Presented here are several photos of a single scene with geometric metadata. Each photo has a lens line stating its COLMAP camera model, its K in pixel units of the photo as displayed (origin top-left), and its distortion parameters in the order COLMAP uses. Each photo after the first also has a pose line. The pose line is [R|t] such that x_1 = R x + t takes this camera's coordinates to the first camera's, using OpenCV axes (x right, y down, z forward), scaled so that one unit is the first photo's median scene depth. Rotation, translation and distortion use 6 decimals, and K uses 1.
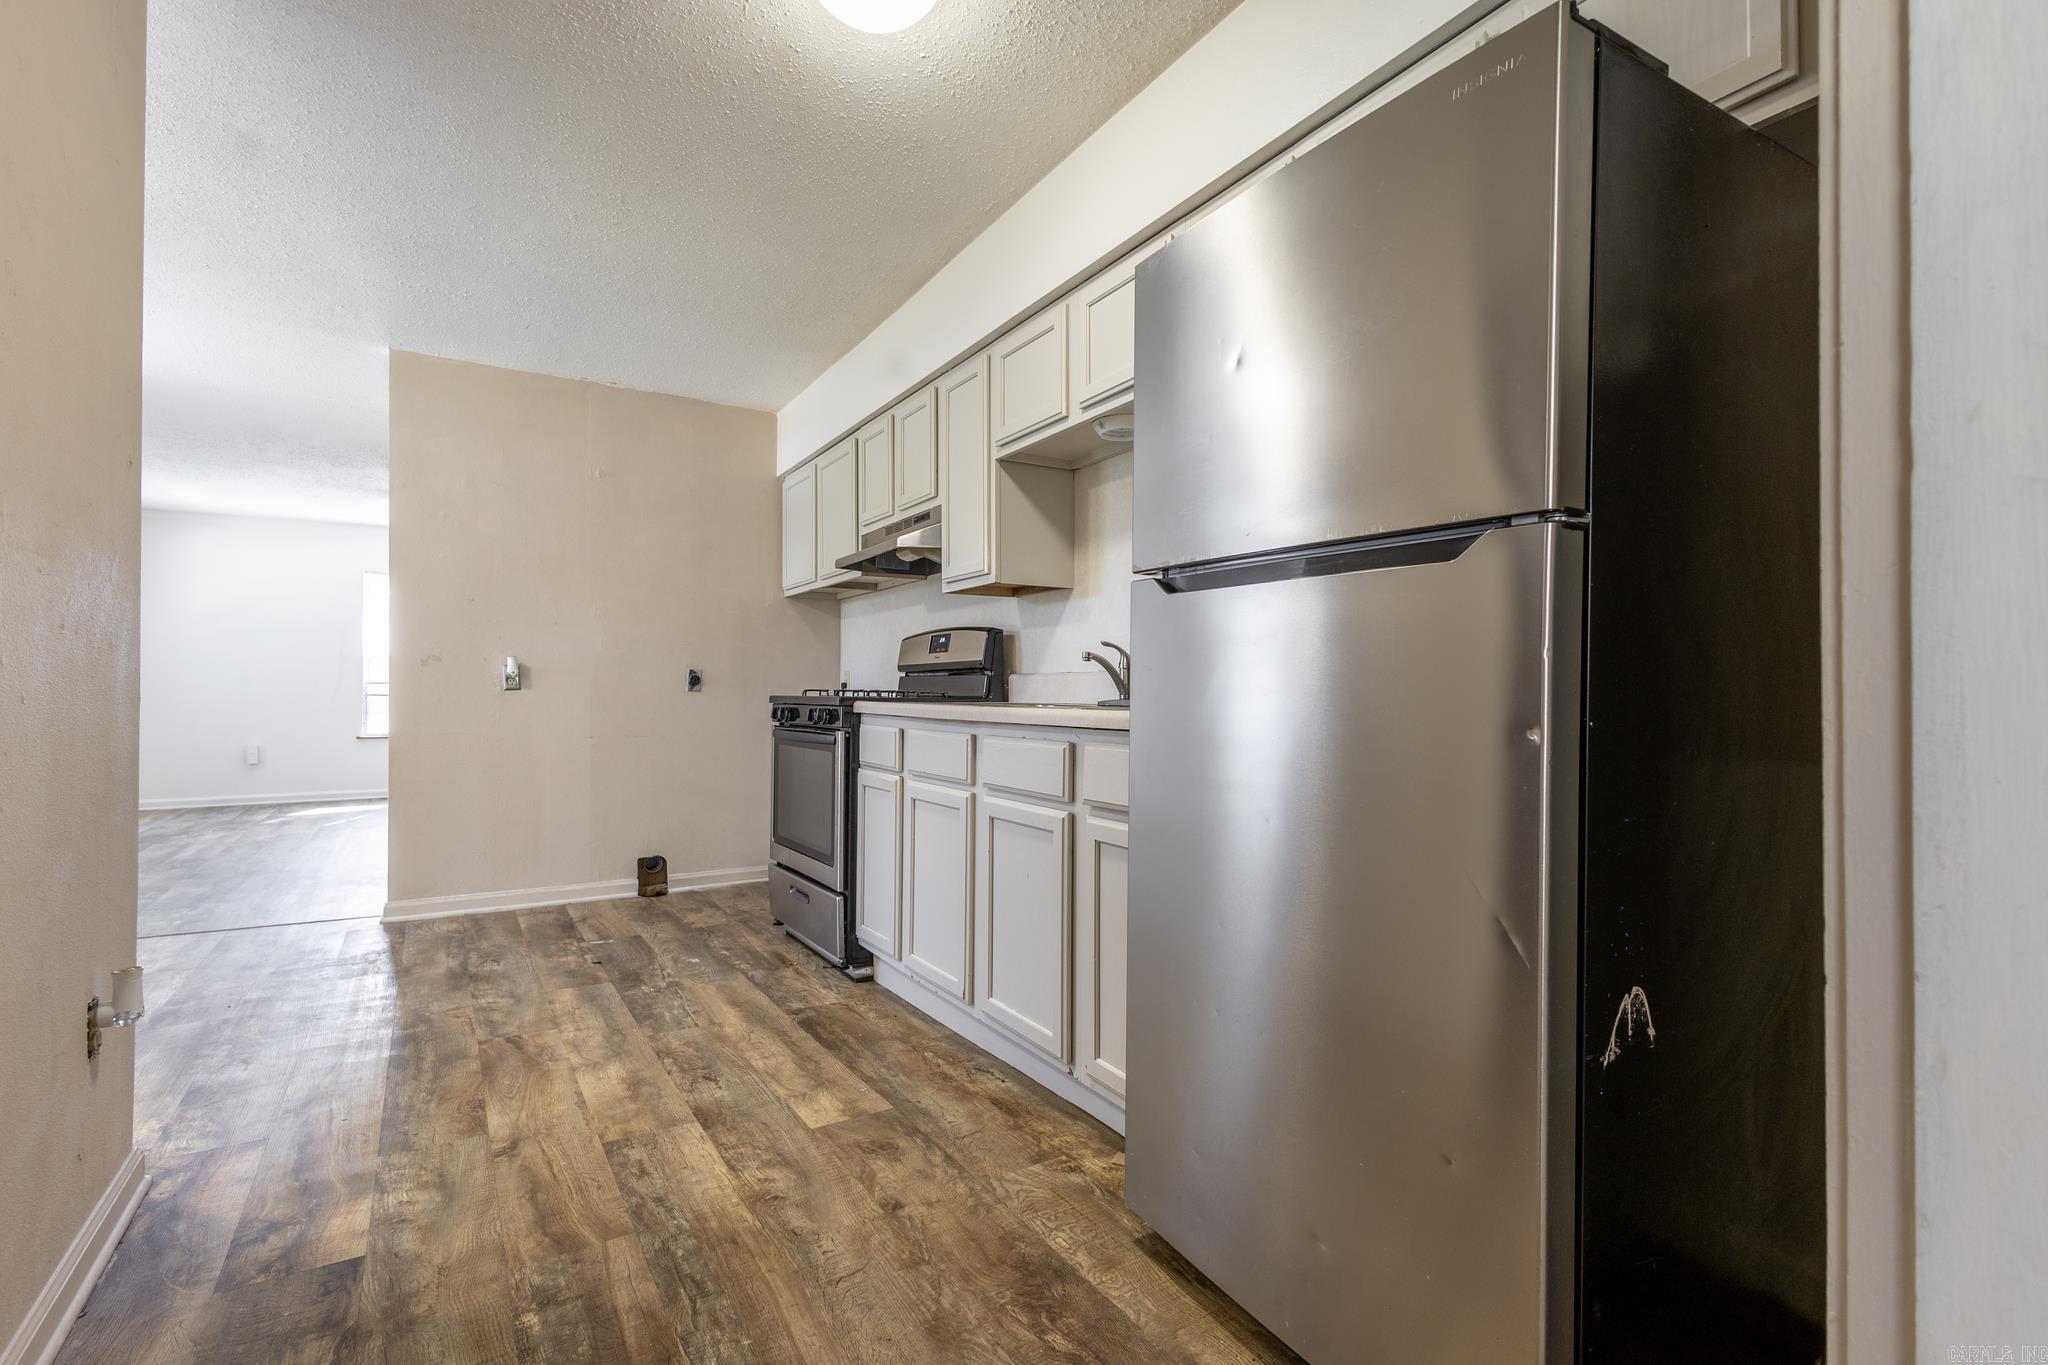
lens RADIAL K [[930.7, 0, 1015.1], [0, 930.7, 684.4], [0, 0, 1]] dist [0.015451, -0.004908]
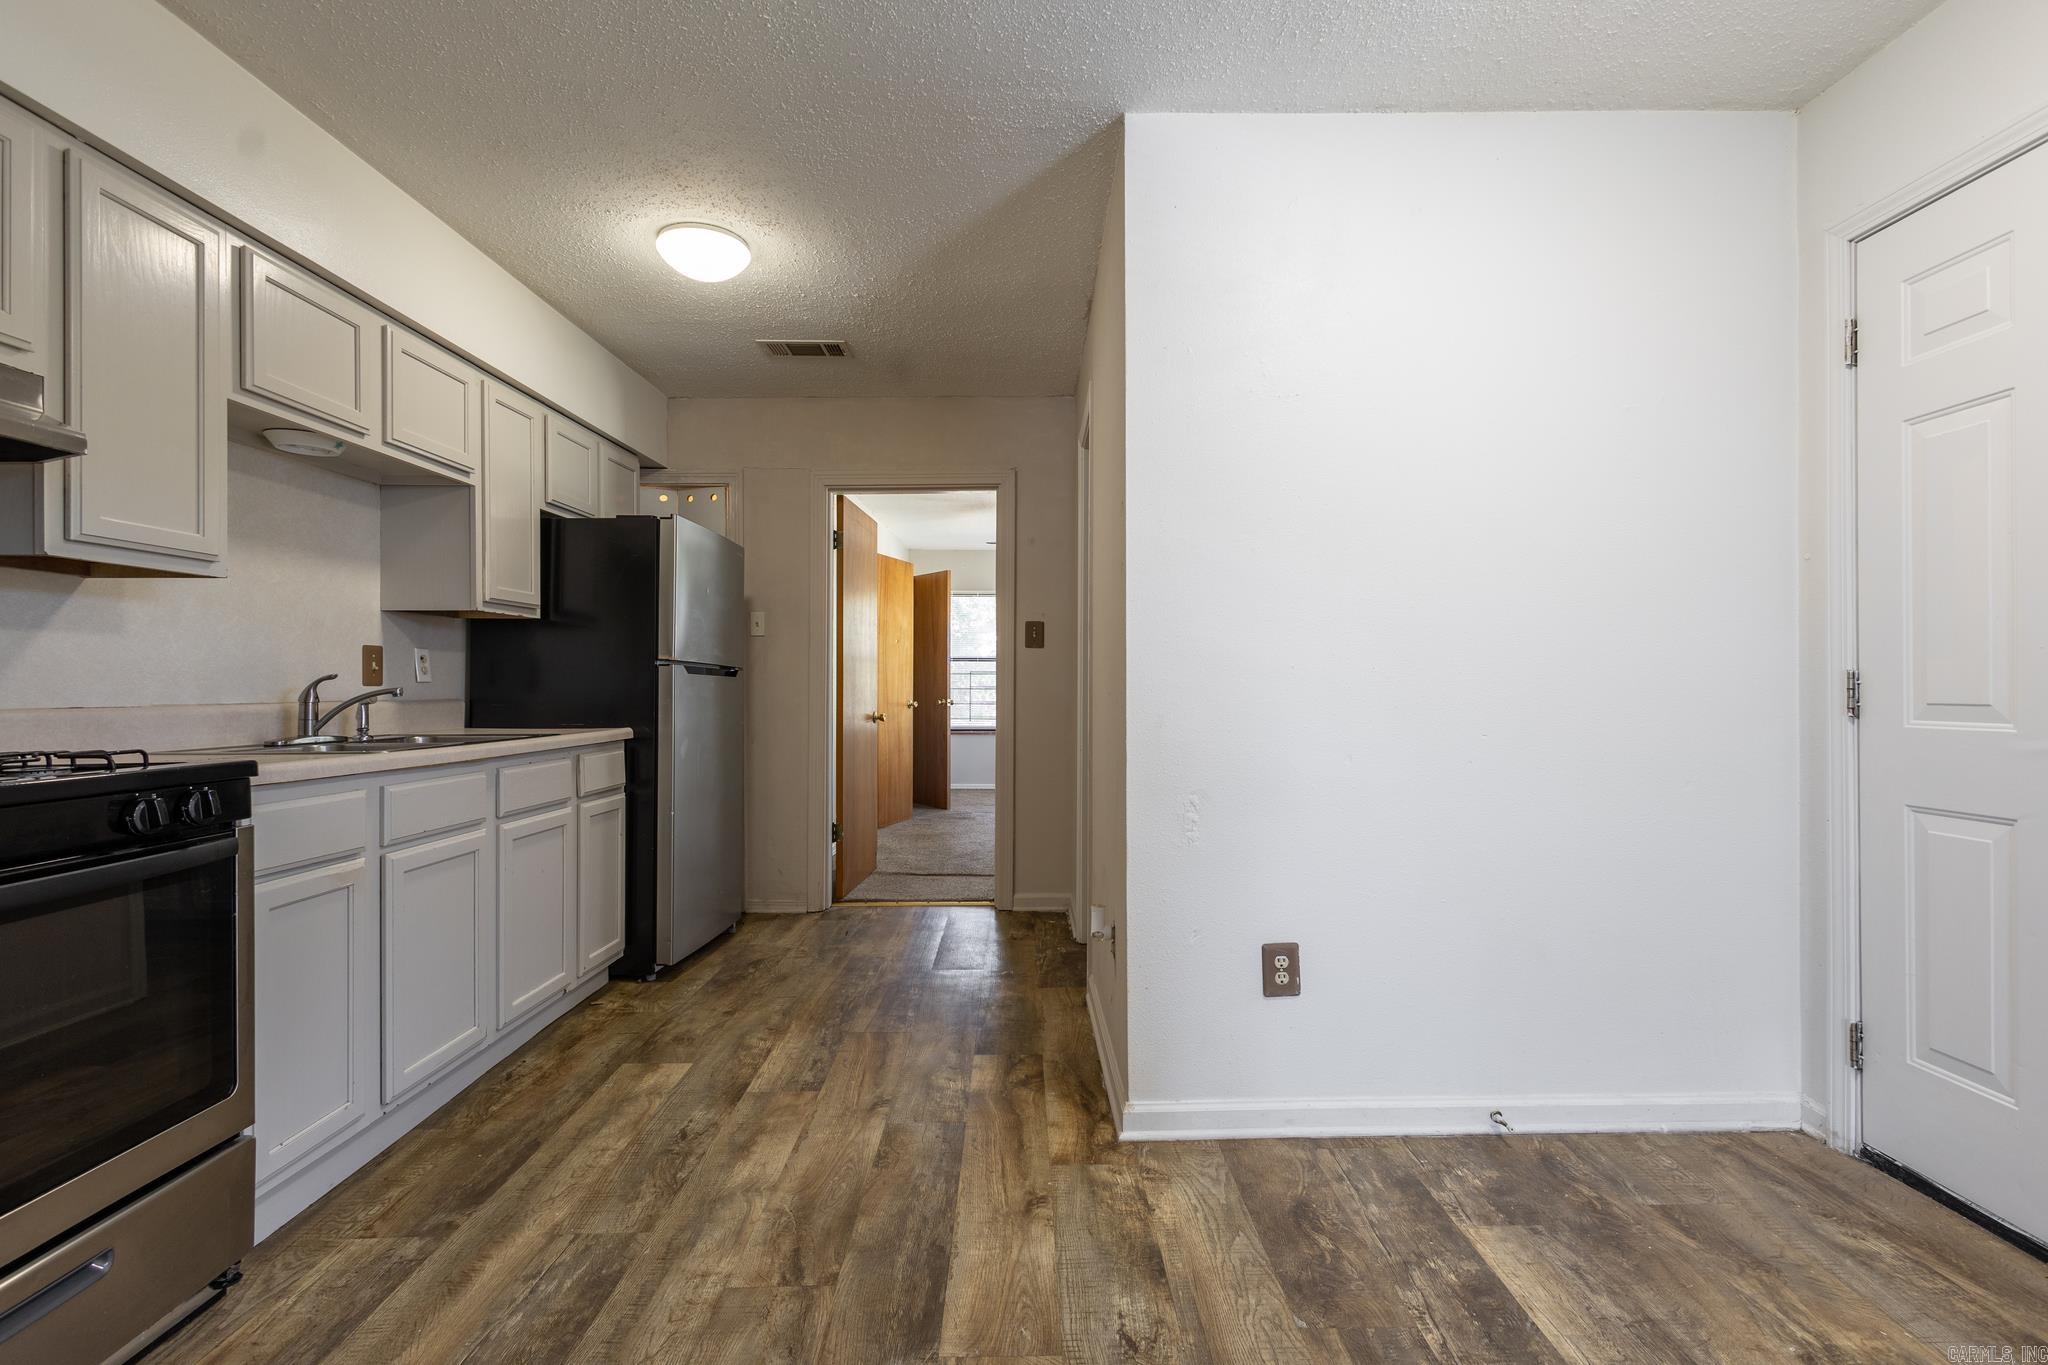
lens RADIAL K [[930.7, 0, 1026.4], [0, 930.7, 684.8], [0, 0, 1]] dist [0.015451, -0.004908]
pose [[-0.853671, -0.001734, 0.520810, -1.035843], [-0.006997, 0.999942, -0.008140, -0.034135], [-0.520766, -0.010593, -0.853634, 1.505671]]
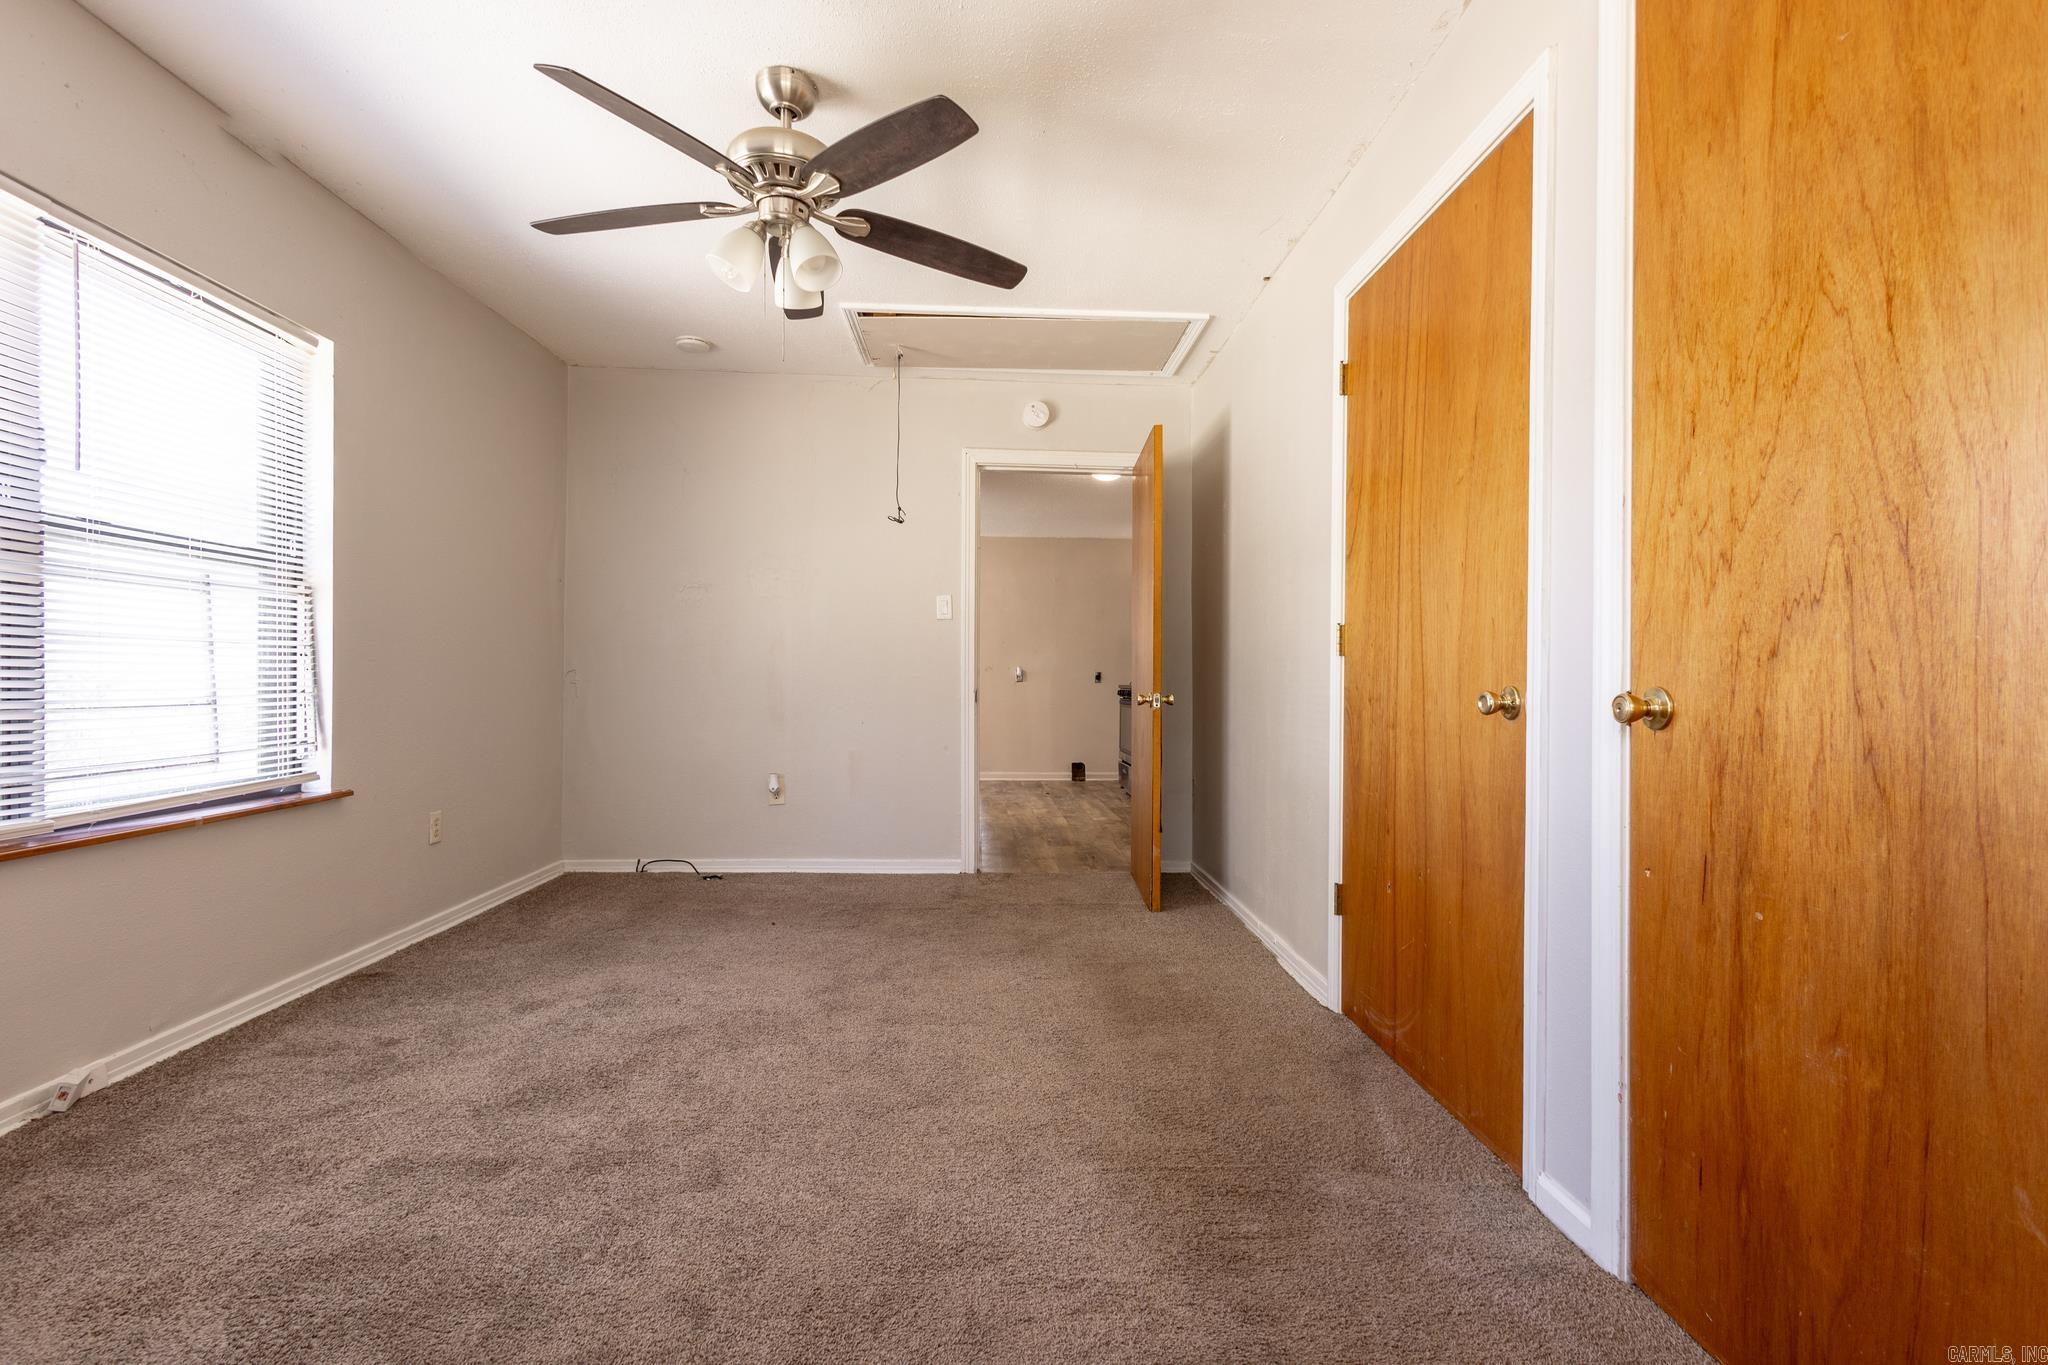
lens RADIAL K [[930.7, 0, 1027.7], [0, 930.7, 678.9], [0, 0, 1]] dist [0.015451, -0.004908]
pose [[0.877057, -0.001338, -0.480384, 0.940724], [0.003246, 0.999990, 0.003141, -0.015437], [0.480375, -0.004314, 0.877053, -1.610885]]
